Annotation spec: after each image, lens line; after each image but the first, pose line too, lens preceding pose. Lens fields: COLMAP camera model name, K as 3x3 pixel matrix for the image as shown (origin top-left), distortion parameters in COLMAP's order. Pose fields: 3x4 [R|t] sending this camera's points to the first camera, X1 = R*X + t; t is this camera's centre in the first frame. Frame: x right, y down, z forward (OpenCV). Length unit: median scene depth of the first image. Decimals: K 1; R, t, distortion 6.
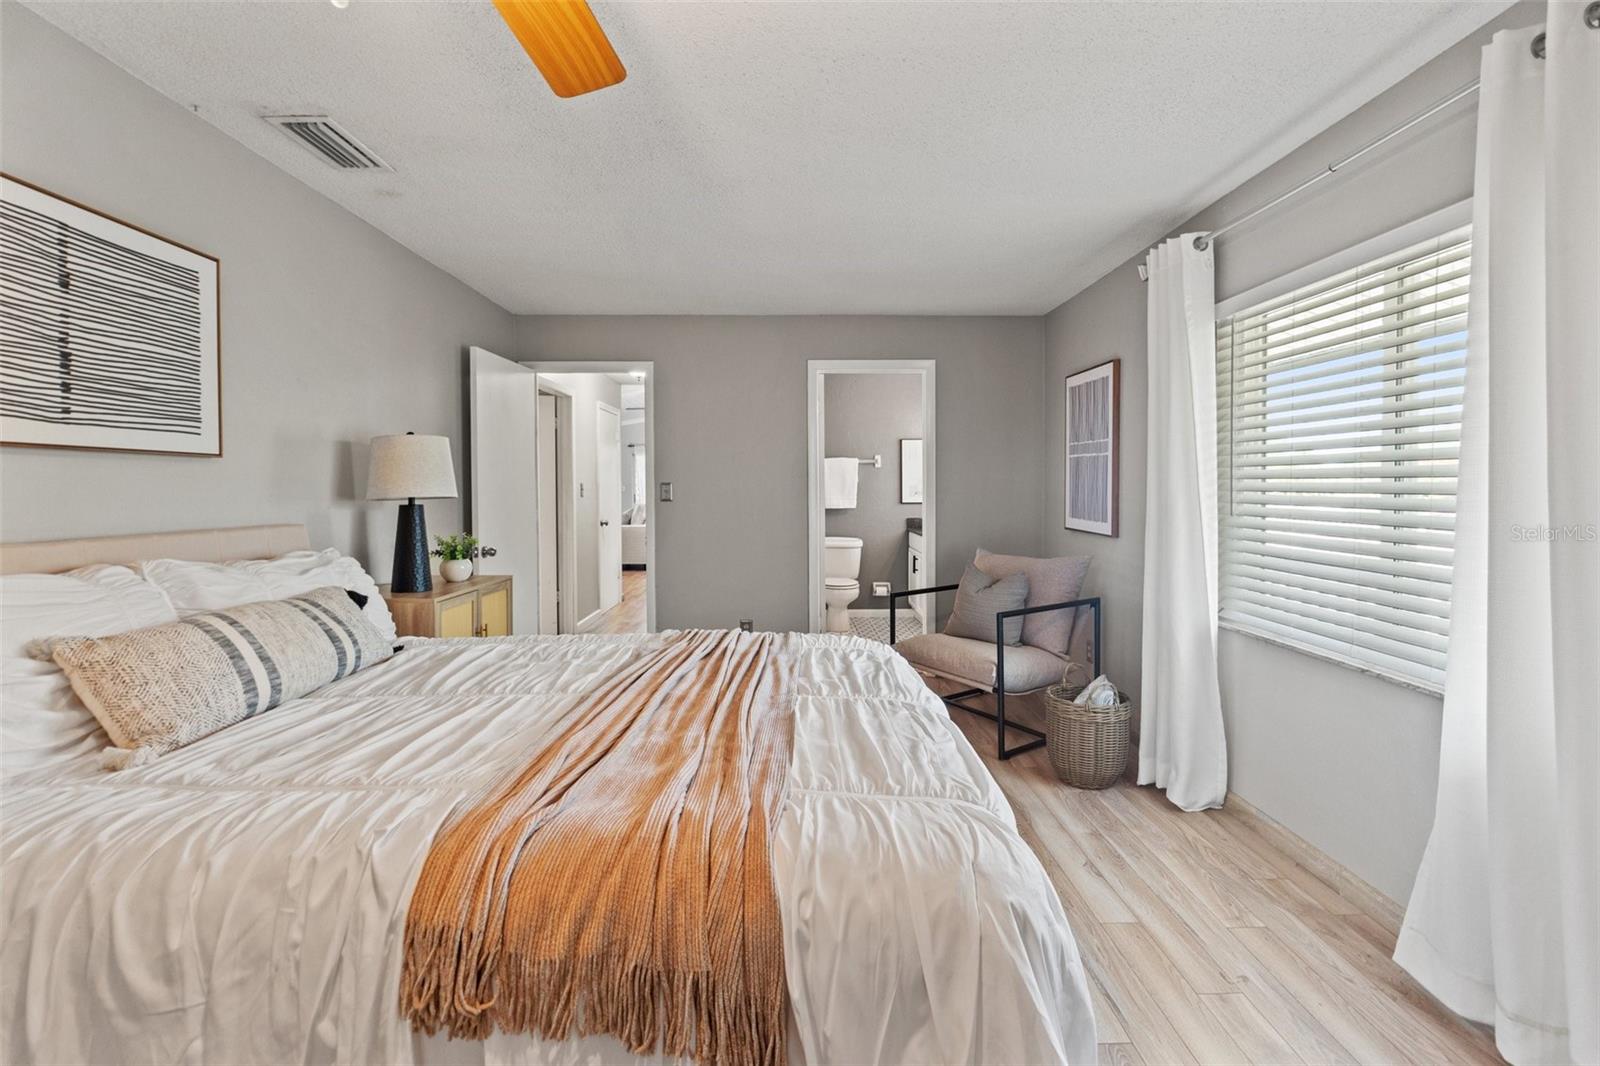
lens RADIAL K [[680.2, 0, 799.2], [0, 680.2, 526.2], [0, 0, 1]] dist [-0.007651, -0.000467]
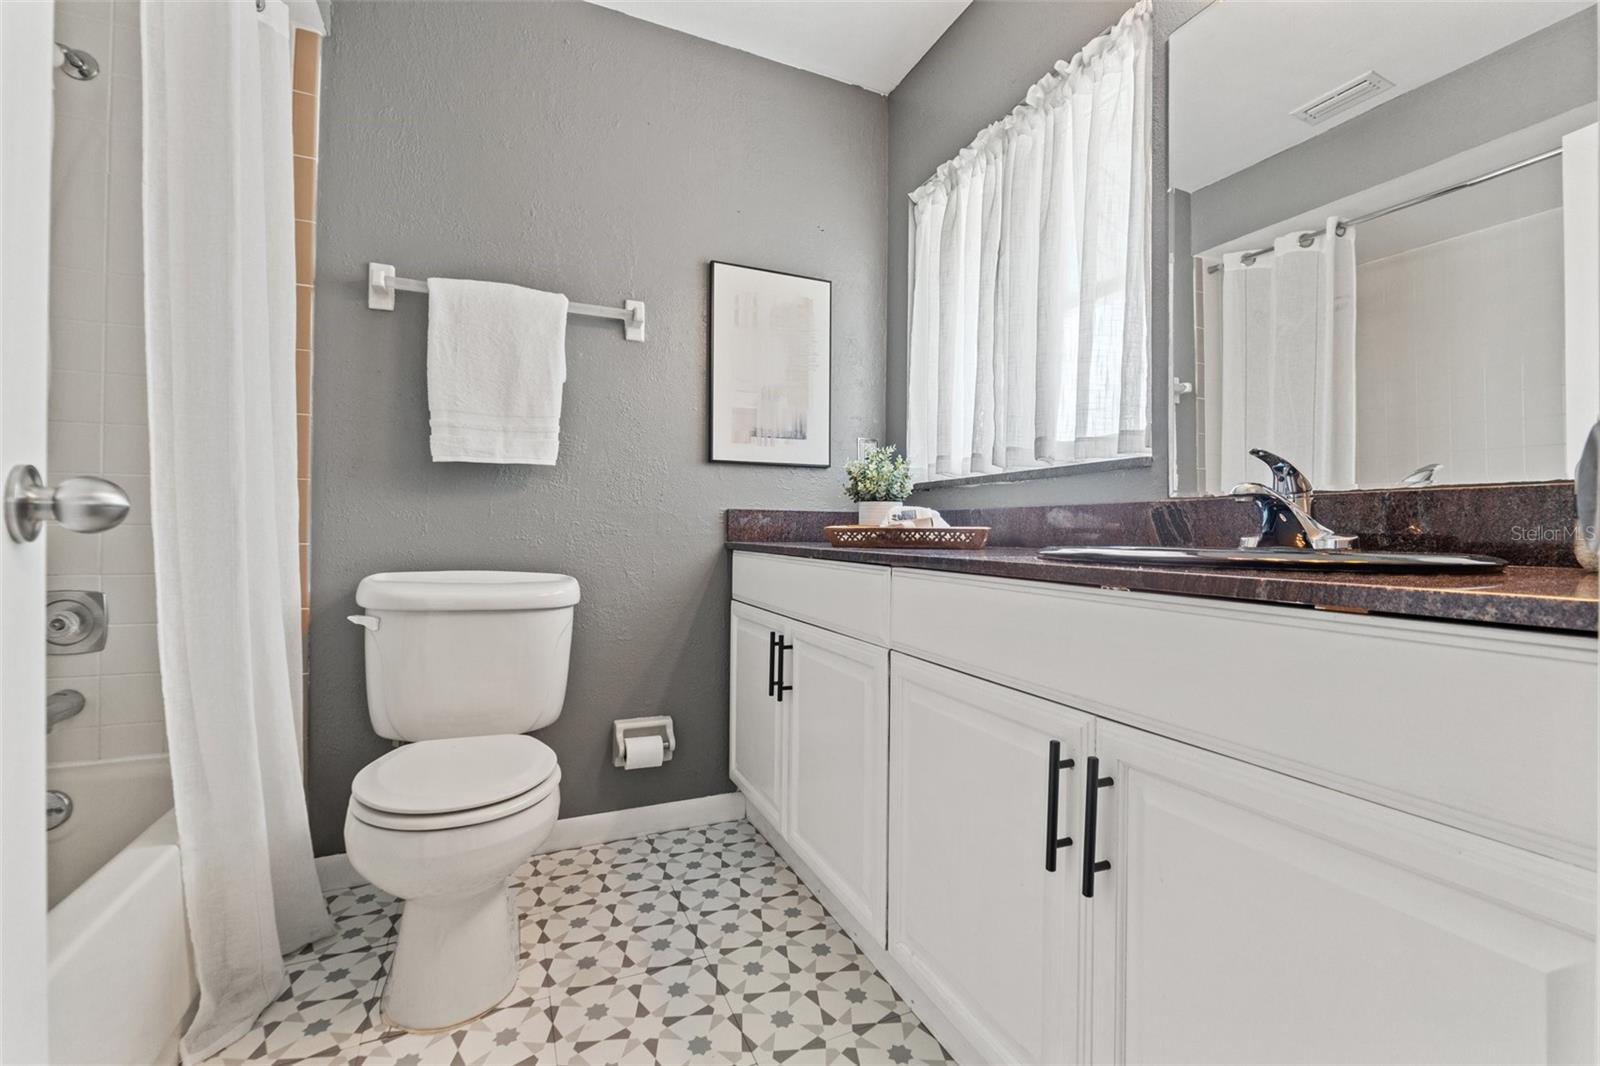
lens RADIAL K [[680.2, 0, 799.2], [0, 680.2, 526.2], [0, 0, 1]] dist [-0.007651, -0.000467]
pose [[0.920726, 0.018793, 0.389757, 0.066774], [0.008286, 0.997673, -0.067677, 0.017652], [-0.390122, 0.065542, 0.918428, 0.702982]]
